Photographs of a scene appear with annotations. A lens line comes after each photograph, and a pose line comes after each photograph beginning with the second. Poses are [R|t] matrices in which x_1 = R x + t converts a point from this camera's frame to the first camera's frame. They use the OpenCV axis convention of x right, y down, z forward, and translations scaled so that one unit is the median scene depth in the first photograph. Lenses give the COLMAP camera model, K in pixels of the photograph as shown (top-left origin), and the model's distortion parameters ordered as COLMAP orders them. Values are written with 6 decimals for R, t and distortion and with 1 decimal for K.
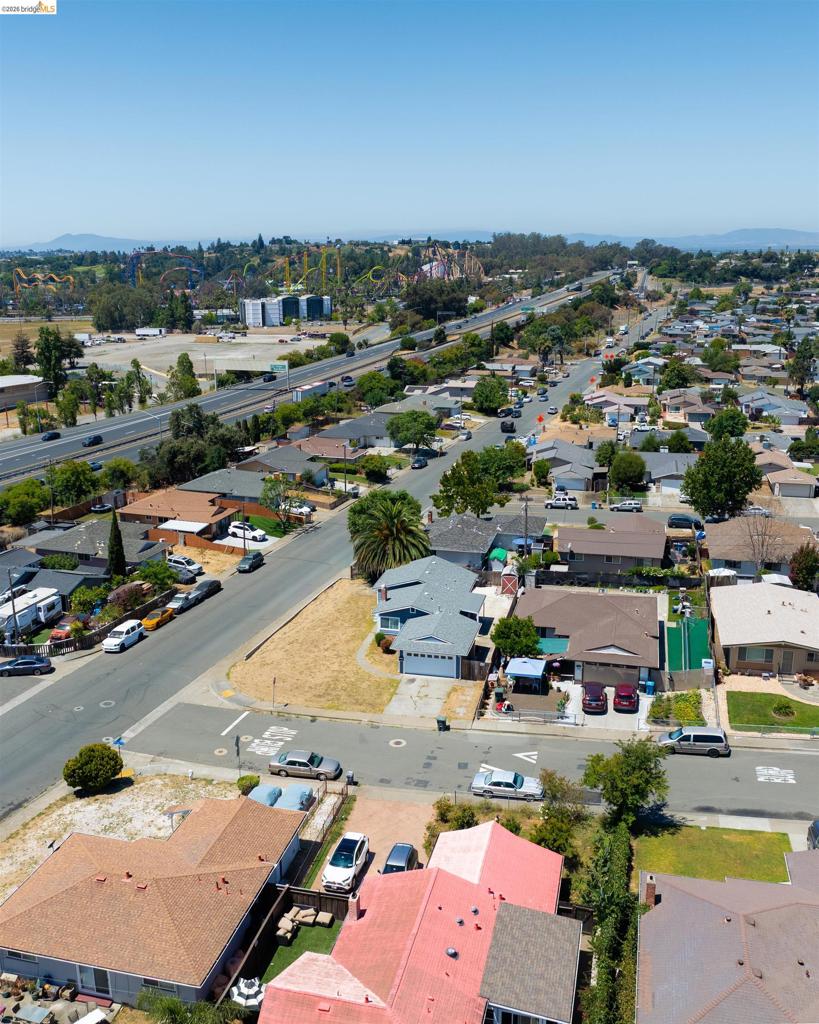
lens RADIAL K [[1078.0, 0, 409.5], [0, 1078.0, 512.0], [0, 0, 1]] dist [0.001965, -0.011116]
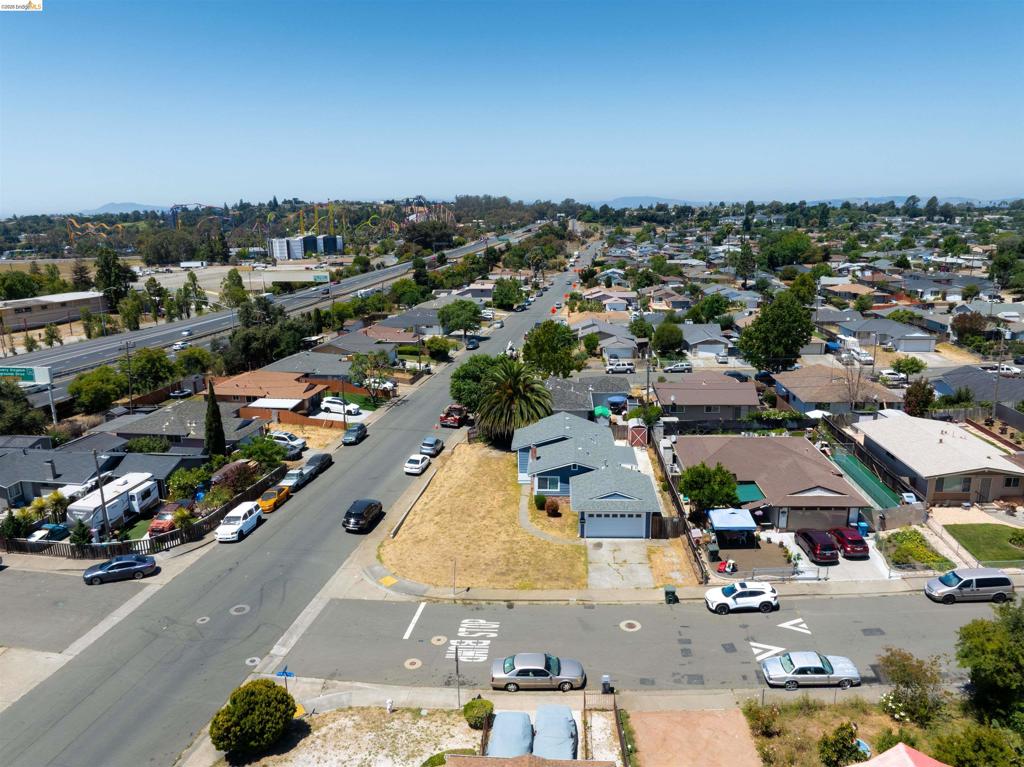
lens RADIAL K [[770.2, 0, 535.0], [0, 770.2, 383.9], [0, 0, 1]] dist [-0.016194, -0.029703]
pose [[0.979665, -0.050011, 0.194309, -0.115178], [0.056196, 0.998069, -0.026446, 0.027413], [-0.192611, 0.036827, 0.980584, 0.274487]]
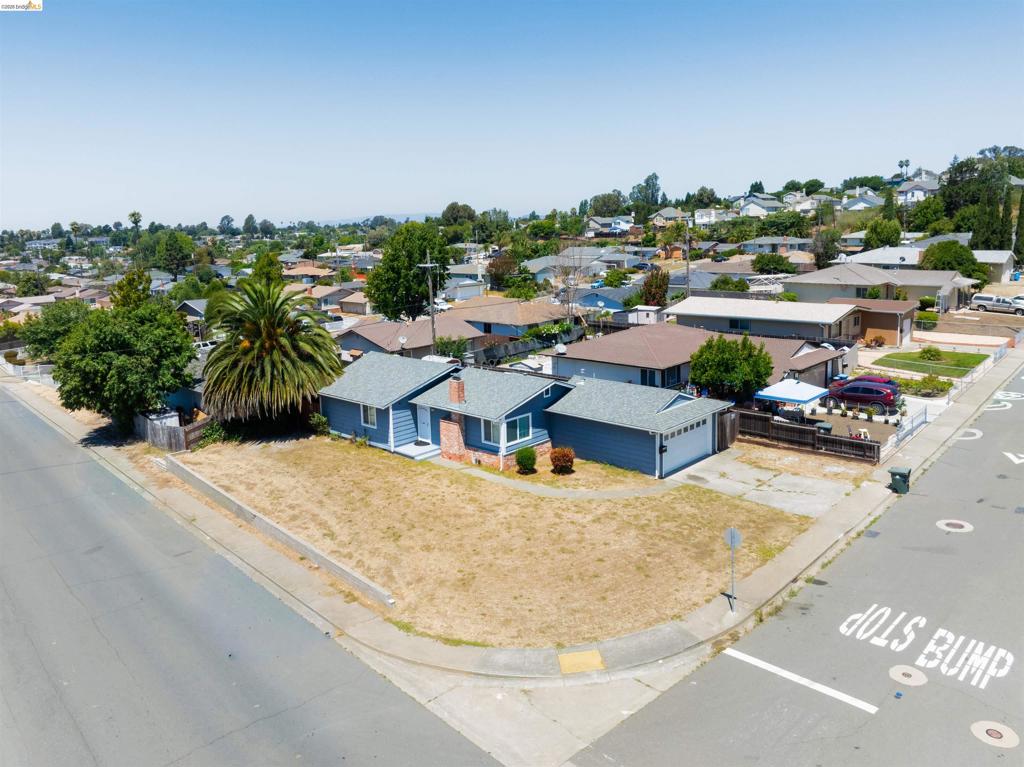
lens RADIAL K [[770.2, 0, 535.0], [0, 770.2, 383.9], [0, 0, 1]] dist [-0.016194, -0.029703]
pose [[0.466699, -0.186060, 0.864623, -0.257239], [0.256911, 0.963985, 0.068769, 0.043883], [-0.846279, 0.190037, 0.497692, 0.608423]]
